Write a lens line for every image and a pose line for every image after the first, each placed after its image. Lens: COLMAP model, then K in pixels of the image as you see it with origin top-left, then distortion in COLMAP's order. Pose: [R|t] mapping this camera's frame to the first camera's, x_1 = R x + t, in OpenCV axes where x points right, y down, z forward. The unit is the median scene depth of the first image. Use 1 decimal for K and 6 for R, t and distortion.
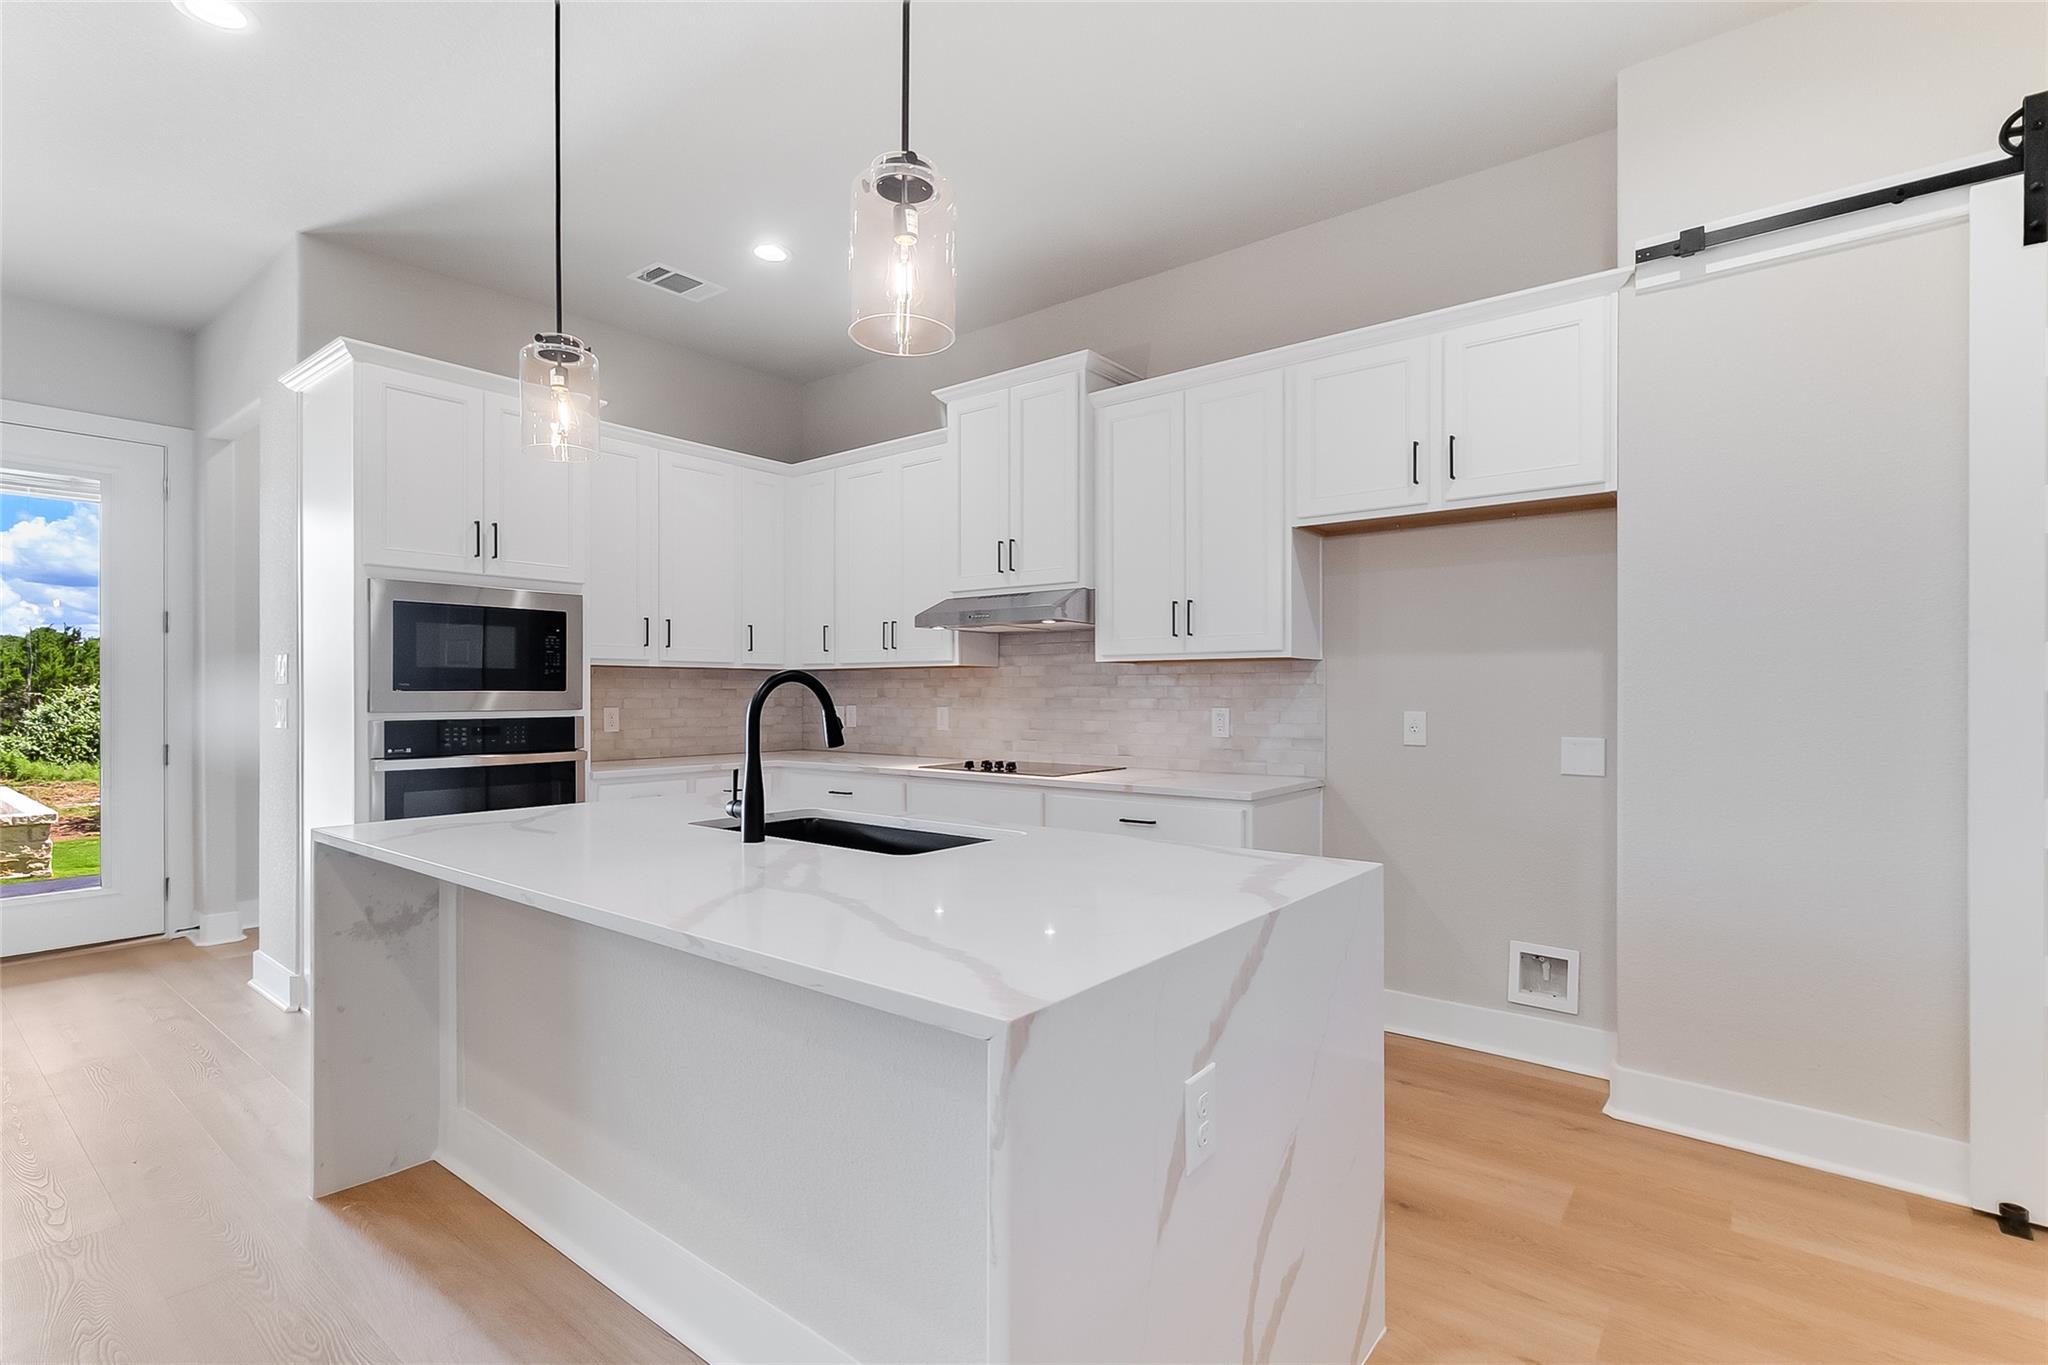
lens RADIAL K [[954.5, 0, 1027.6], [0, 954.5, 692.8], [0, 0, 1]] dist [-0.000078, 0.000118]
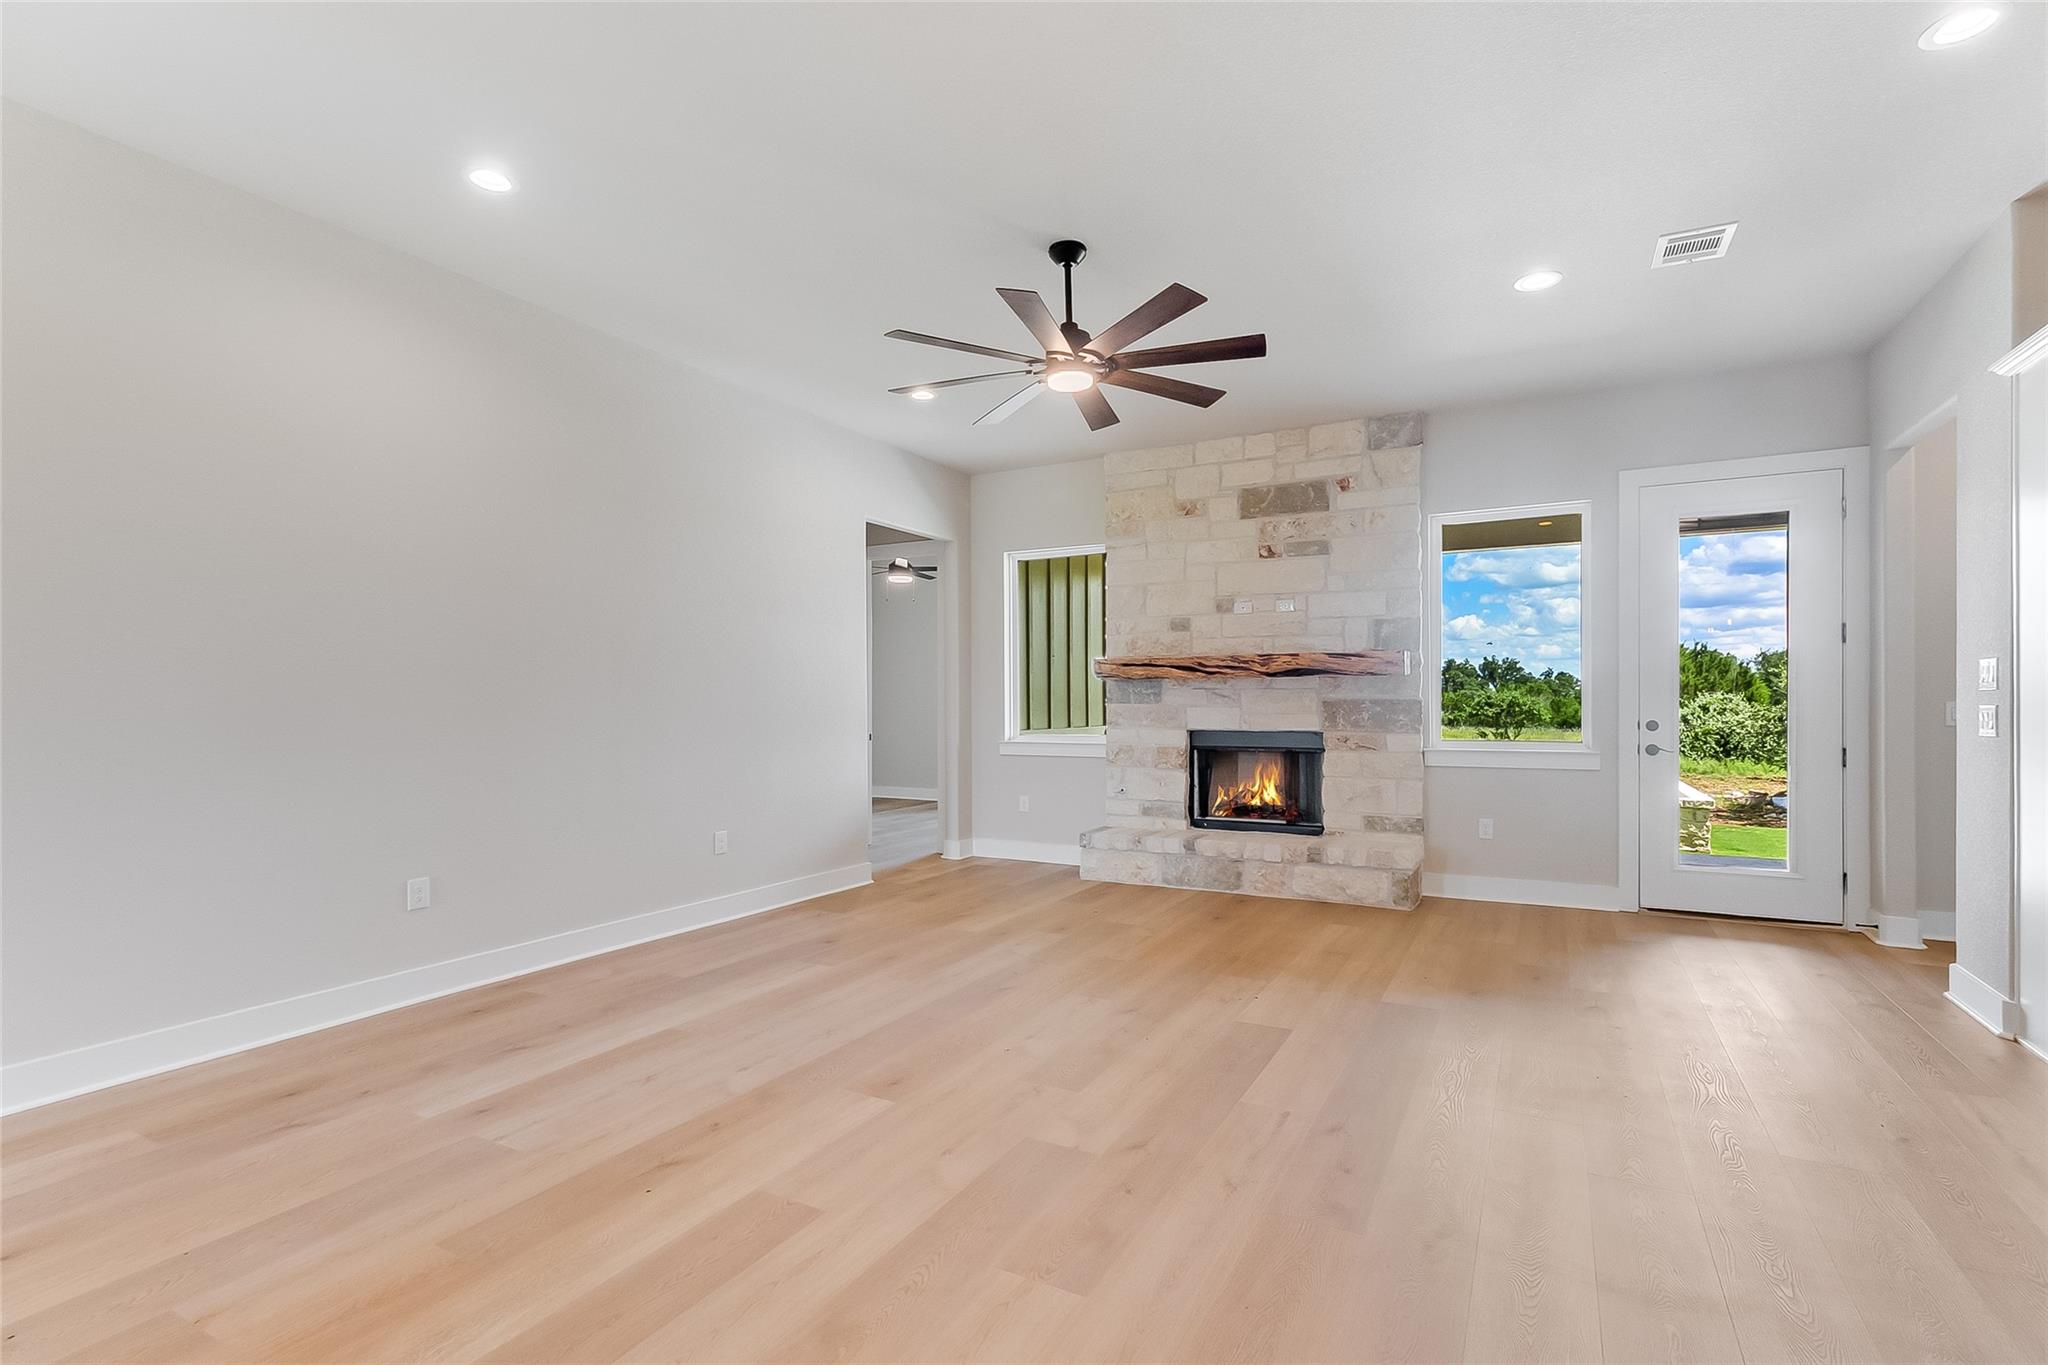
lens RADIAL K [[956.3, 0, 1033.5], [0, 956.3, 706.2], [0, 0, 1]] dist [0.000463, 0.000260]
pose [[0.179493, 0.005068, -0.983746, -0.016946], [0.003203, 0.999978, 0.005736, -0.001495], [0.983754, -0.004181, 0.179473, -0.100587]]
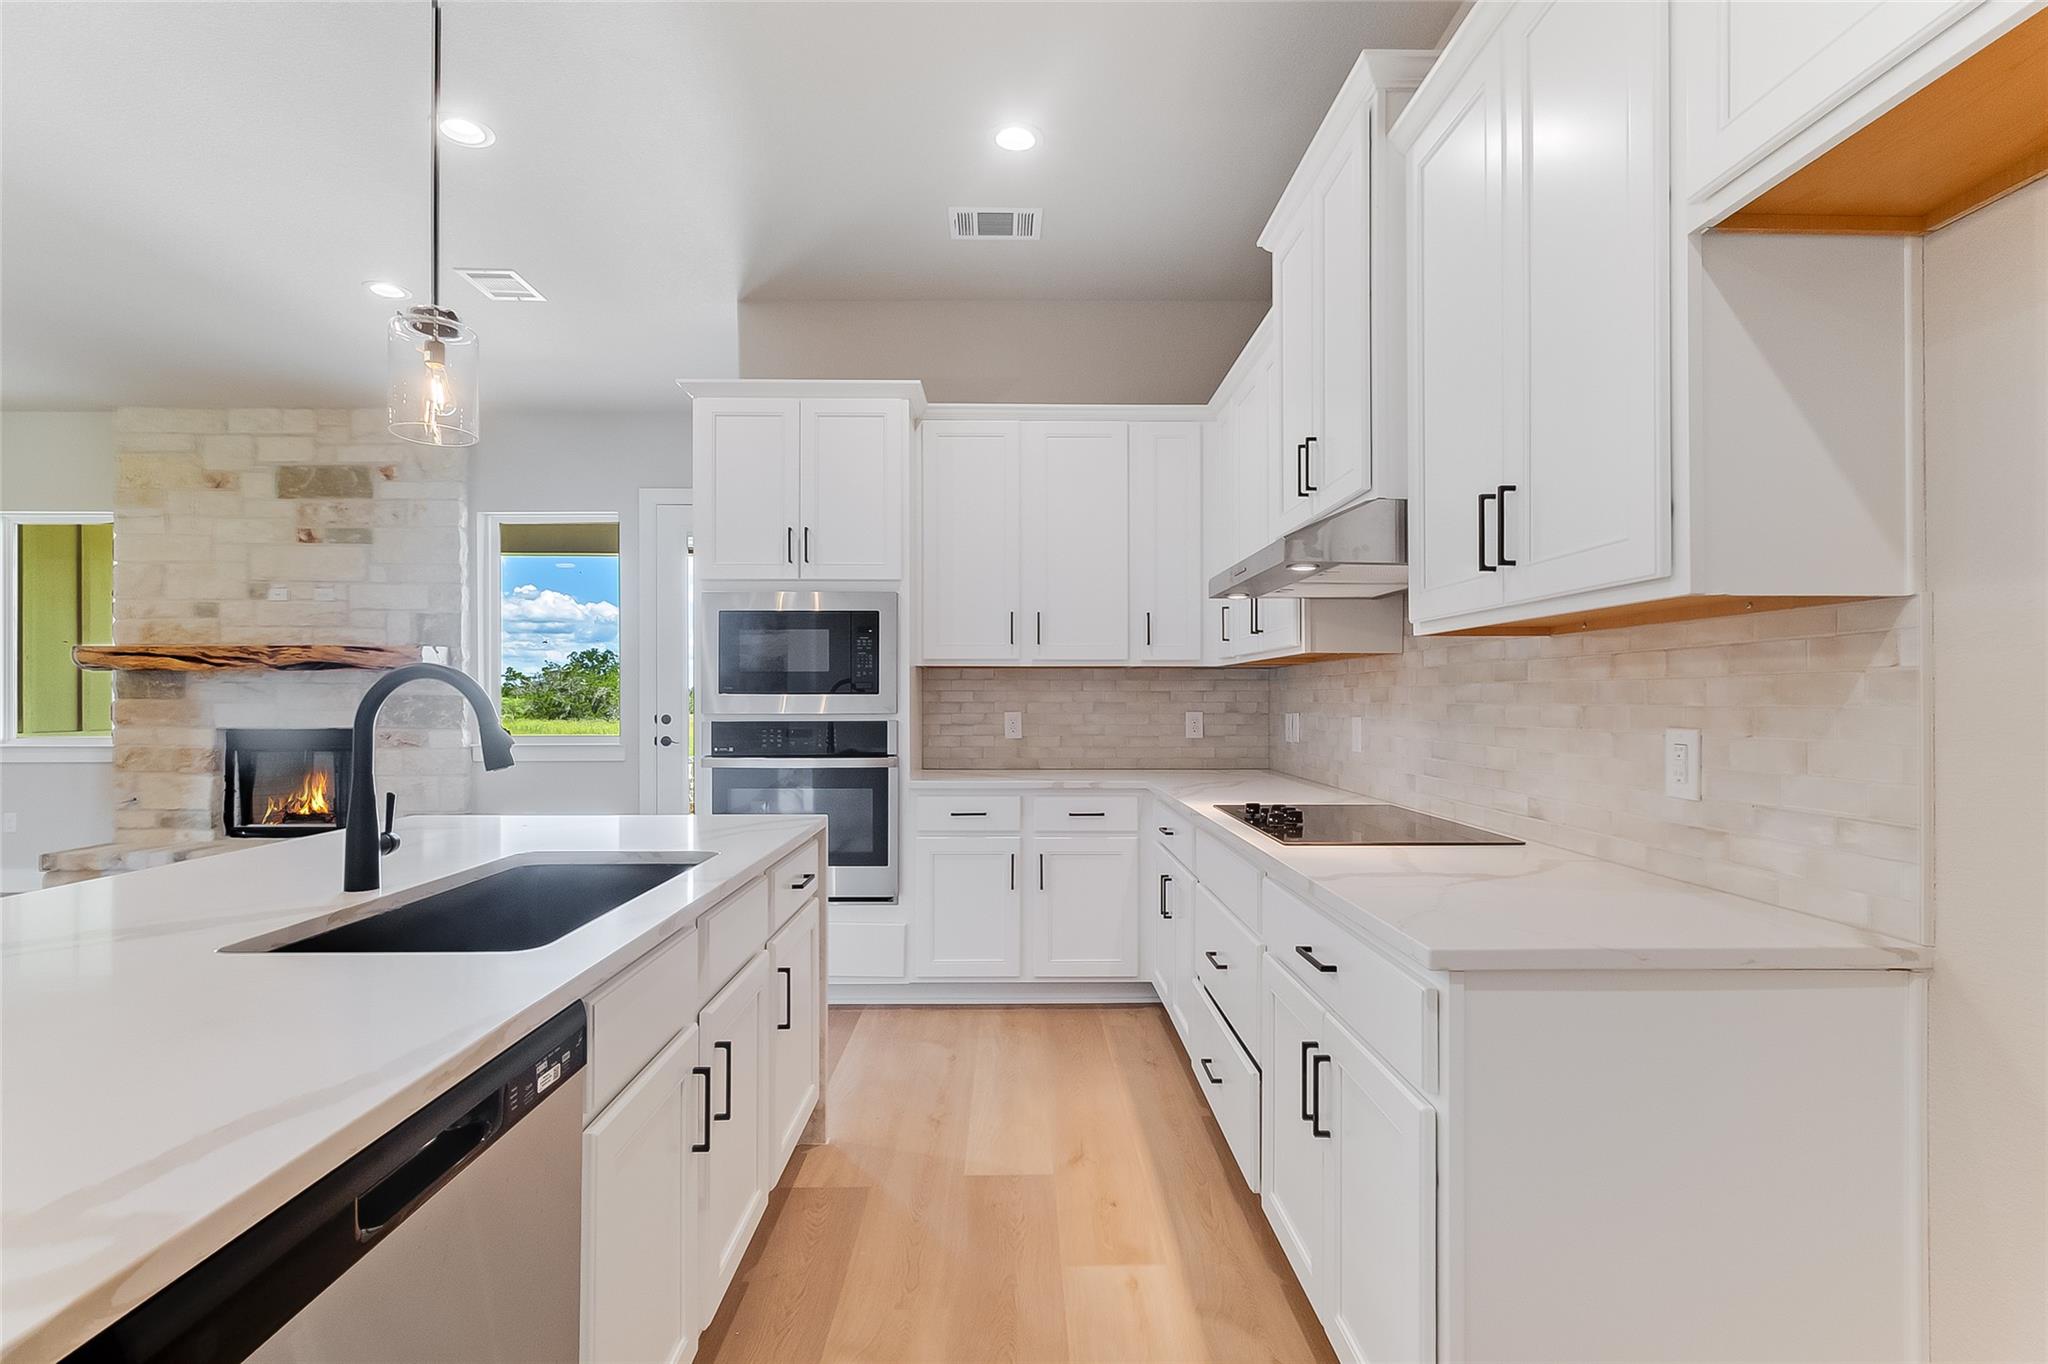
lens RADIAL K [[954.5, 0, 1027.6], [0, 954.5, 692.3], [0, 0, 1]] dist [-0.000078, 0.000118]
pose [[0.637134, -0.003842, -0.770744, 0.346780], [-0.000329, 0.999986, -0.005257, 0.001561], [0.770753, 0.003603, 0.637124, 0.506215]]
